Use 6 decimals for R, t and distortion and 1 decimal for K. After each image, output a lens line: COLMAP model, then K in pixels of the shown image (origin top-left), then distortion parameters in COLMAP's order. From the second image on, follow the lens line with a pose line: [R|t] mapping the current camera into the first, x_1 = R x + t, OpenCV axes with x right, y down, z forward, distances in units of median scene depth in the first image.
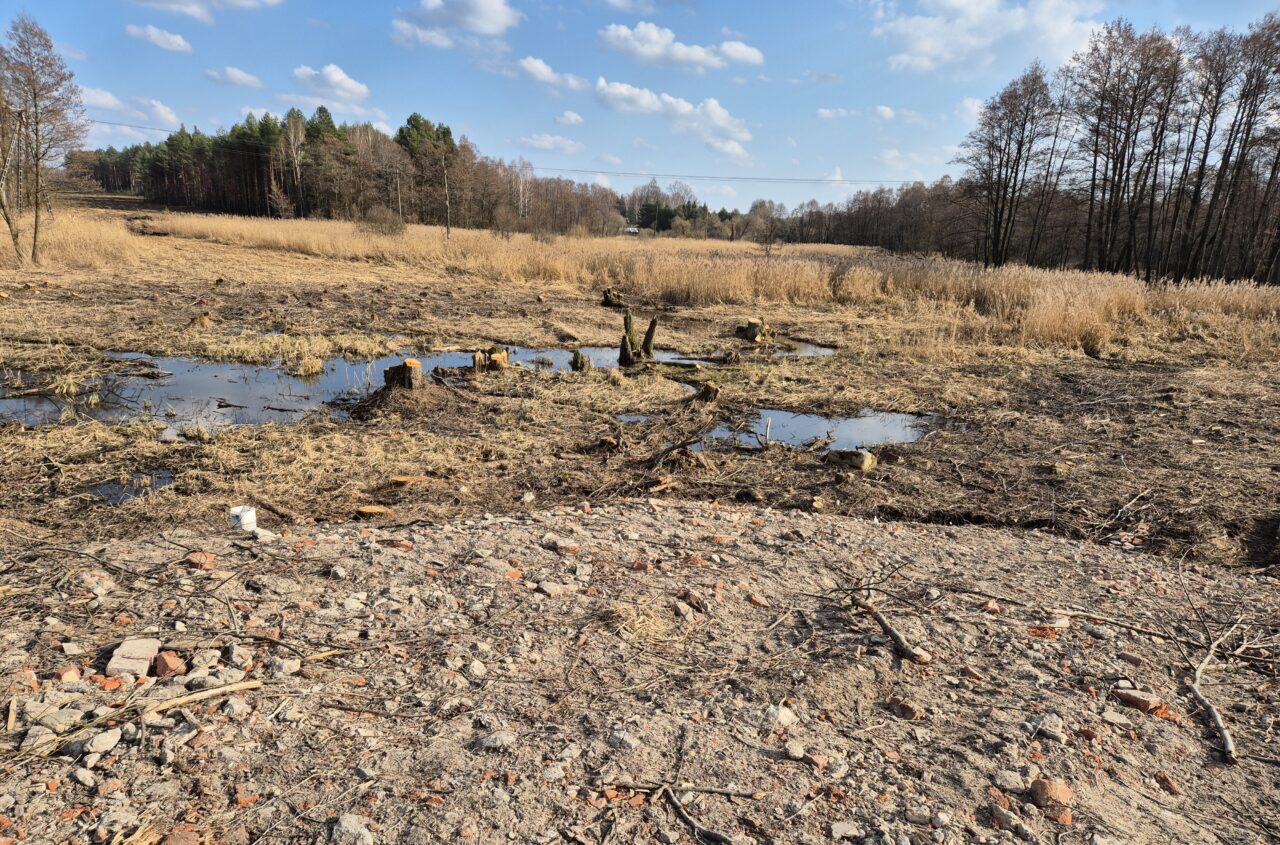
lens RADIAL K [[869.8, 0, 630.3], [0, 869.8, 500.4], [0, 0, 1]] dist [0.087033, -0.082310]
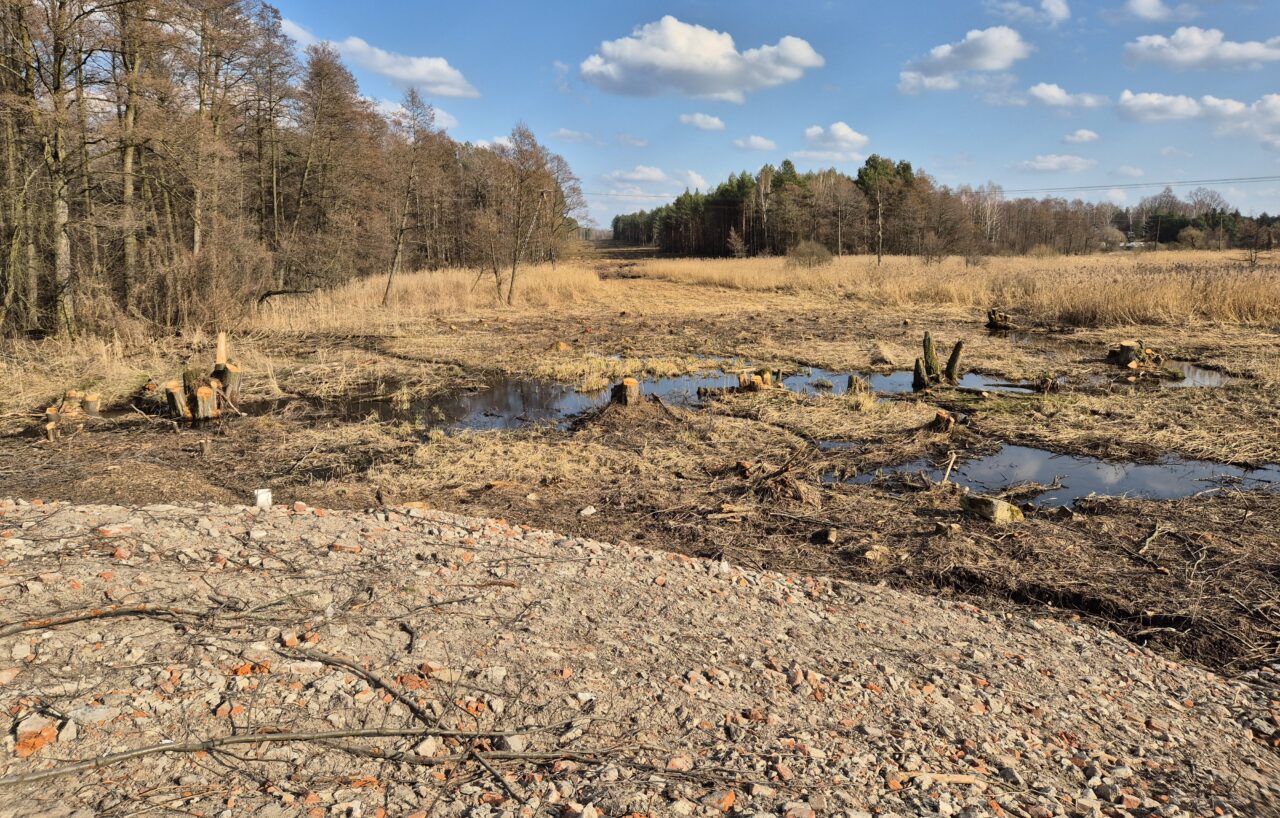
lens RADIAL K [[861.3, 0, 616.3], [0, 861.3, 361.9], [0, 0, 1]] dist [0.076669, -0.057307]
pose [[0.855004, 0.009941, -0.518527, 0.196386], [-0.103966, 0.982806, -0.152588, -0.010896], [0.508094, 0.184372, 0.841337, 0.056604]]
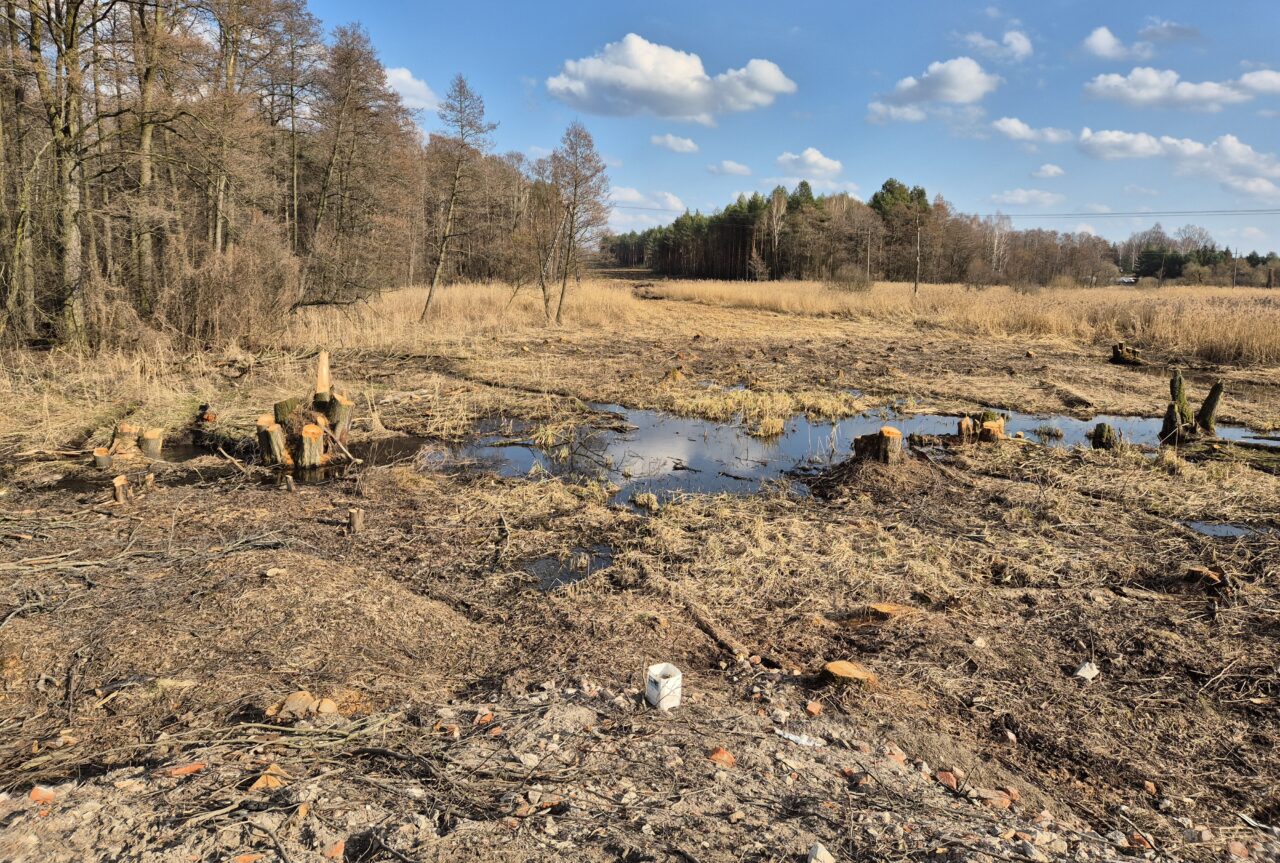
lens RADIAL K [[860.1, 0, 629.6], [0, 860.1, 401.3], [0, 0, 1]] dist [0.095927, -0.086055]
pose [[0.875002, 0.039849, -0.482476, -0.048895], [-0.120549, 0.983149, -0.137423, -0.030133], [0.468870, 0.178407, 0.865062, 0.121723]]
